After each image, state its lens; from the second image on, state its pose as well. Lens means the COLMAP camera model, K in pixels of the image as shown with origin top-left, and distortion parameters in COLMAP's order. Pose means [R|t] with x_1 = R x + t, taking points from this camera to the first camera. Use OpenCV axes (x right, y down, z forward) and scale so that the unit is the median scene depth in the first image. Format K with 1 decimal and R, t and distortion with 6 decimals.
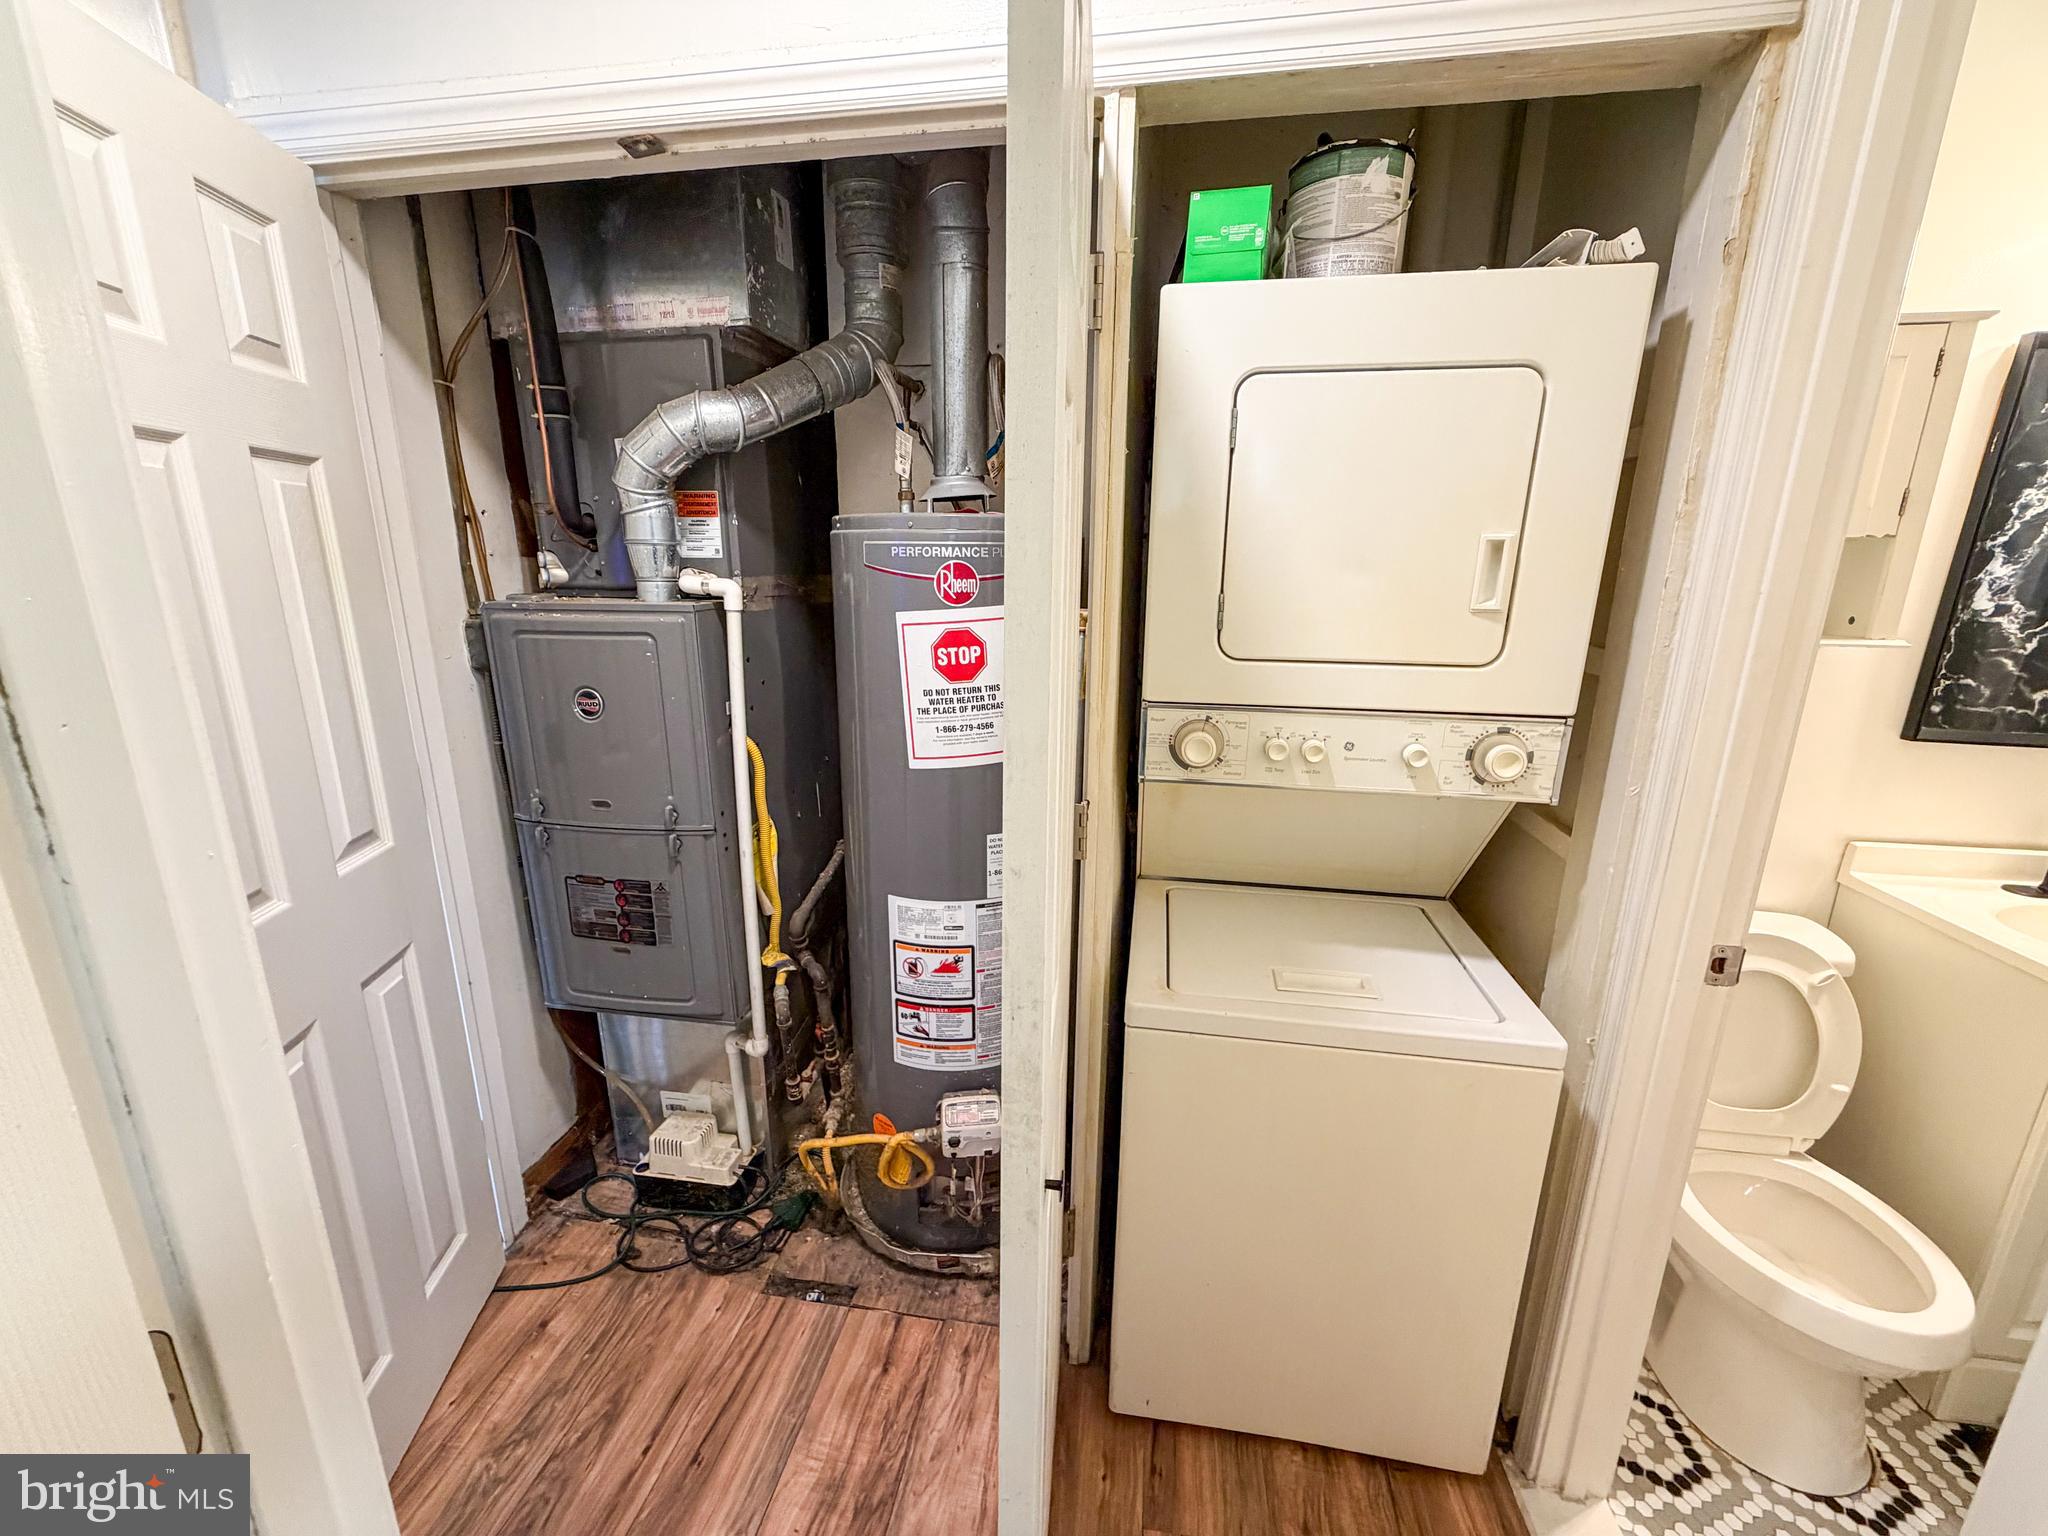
lens RADIAL K [[818.0, 0, 1012.0], [0, 818.0, 772.0], [0, 0, 1]] dist [-0.000198, -0.000261]
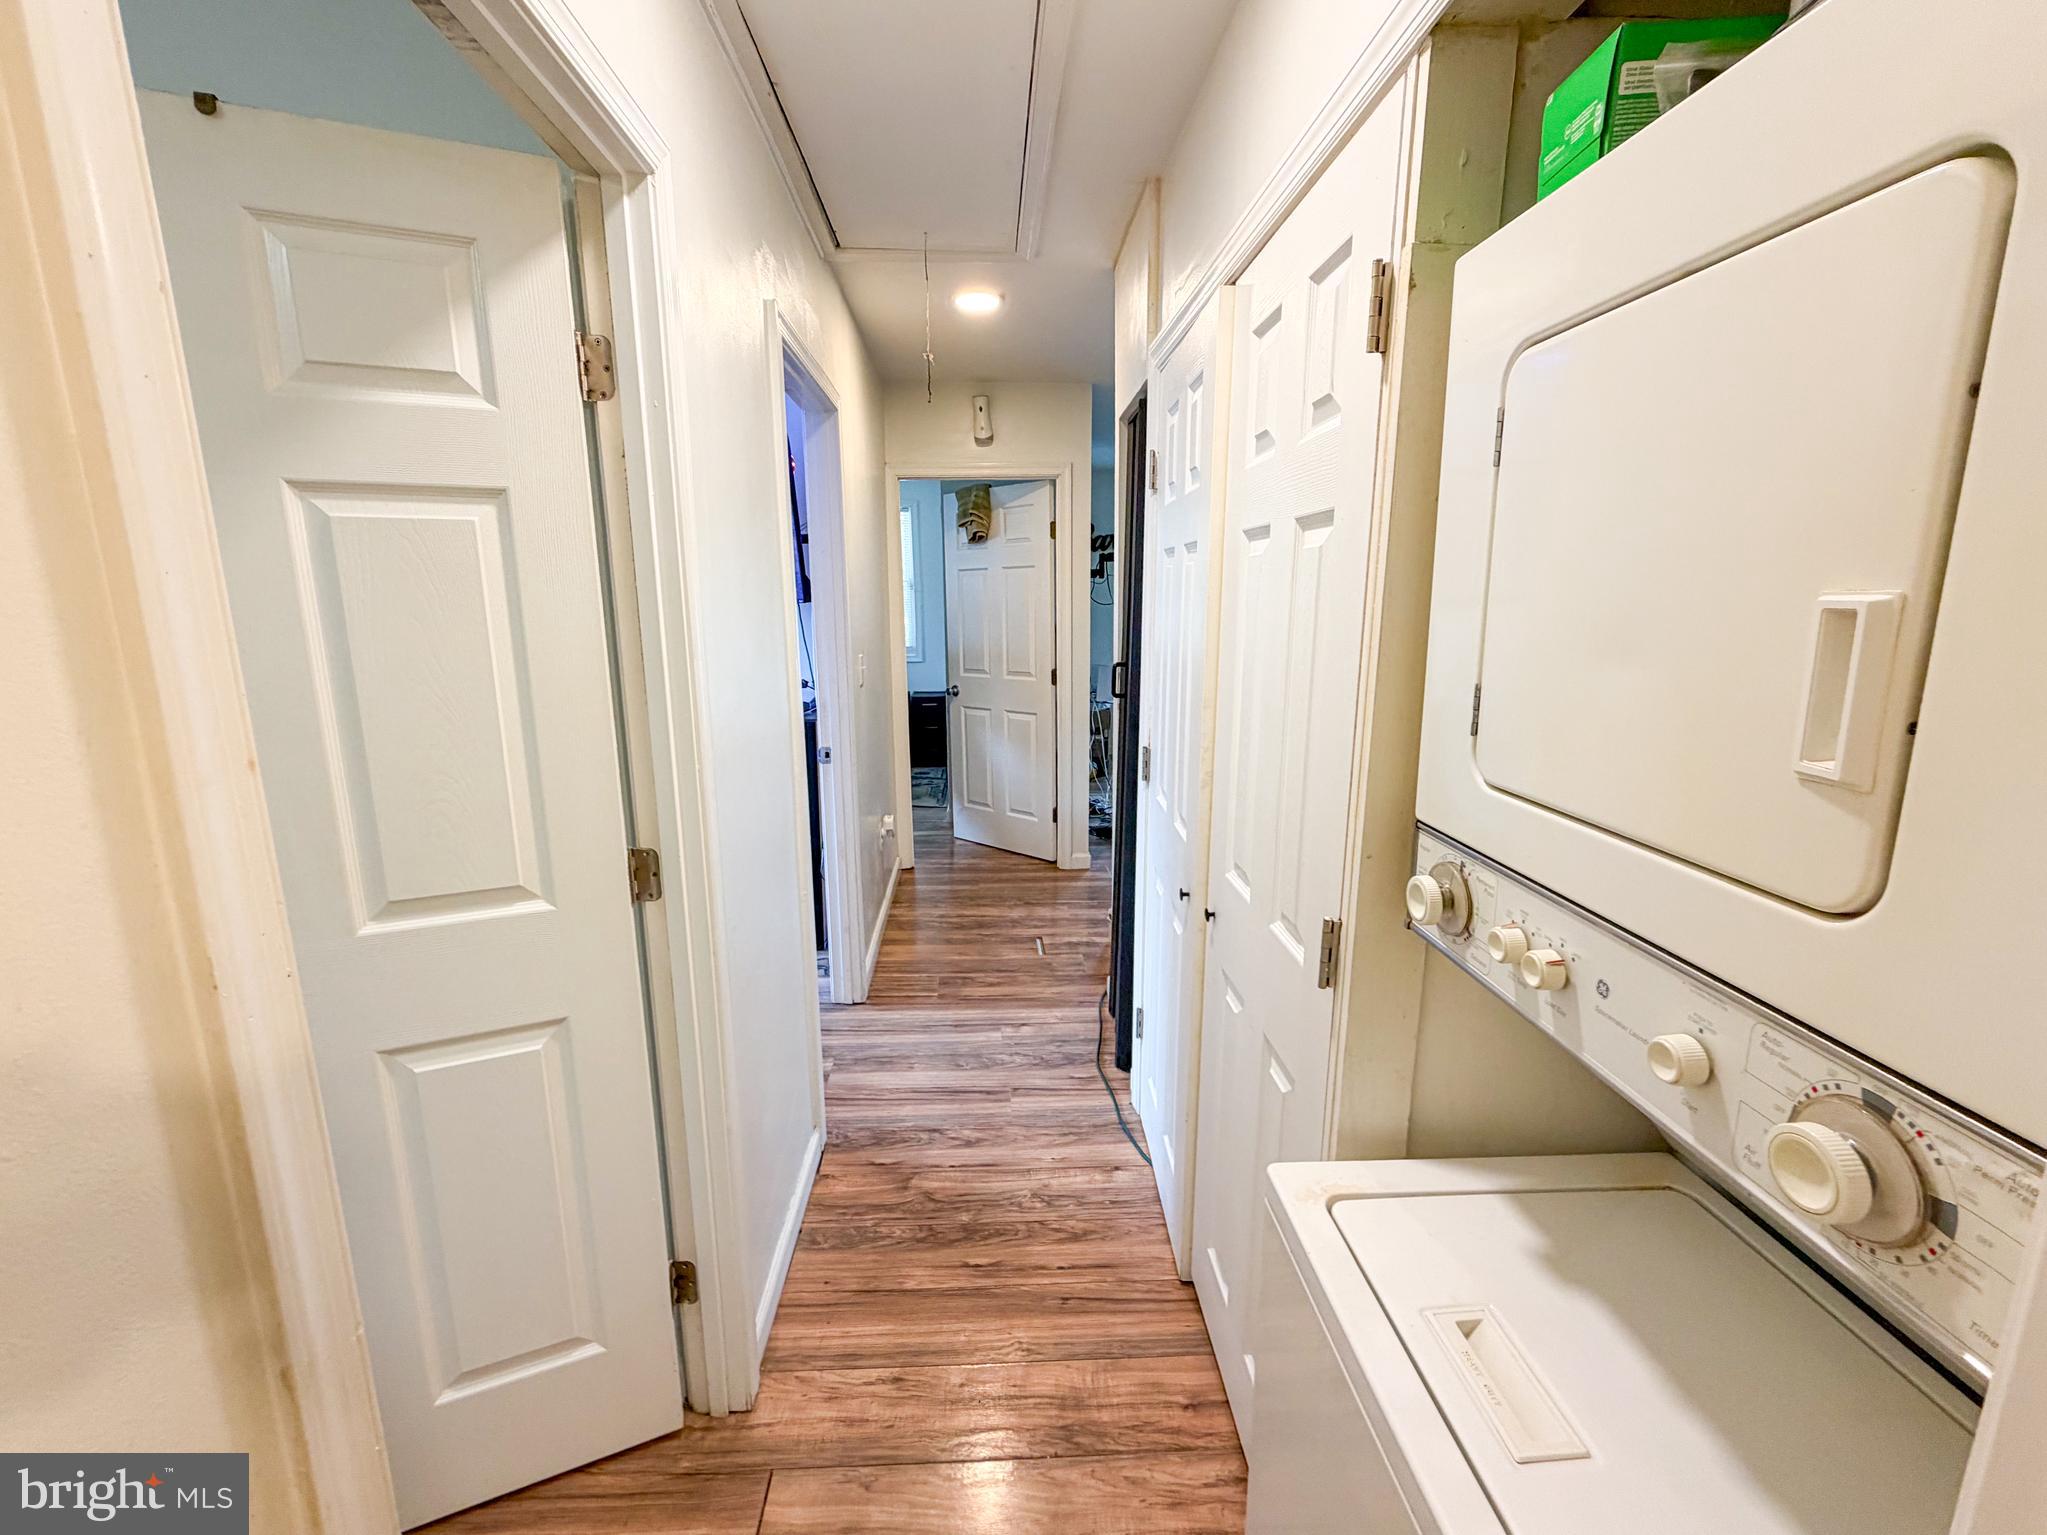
lens RADIAL K [[817.6, 0, 1001.9], [0, 817.6, 768.2], [0, 0, 1]] dist [-0.000198, -0.000261]
pose [[0.219570, 0.186283, -0.957647, 0.741128], [-0.239091, 0.961942, 0.132299, -0.133714], [0.945846, 0.199916, 0.255752, 0.435506]]
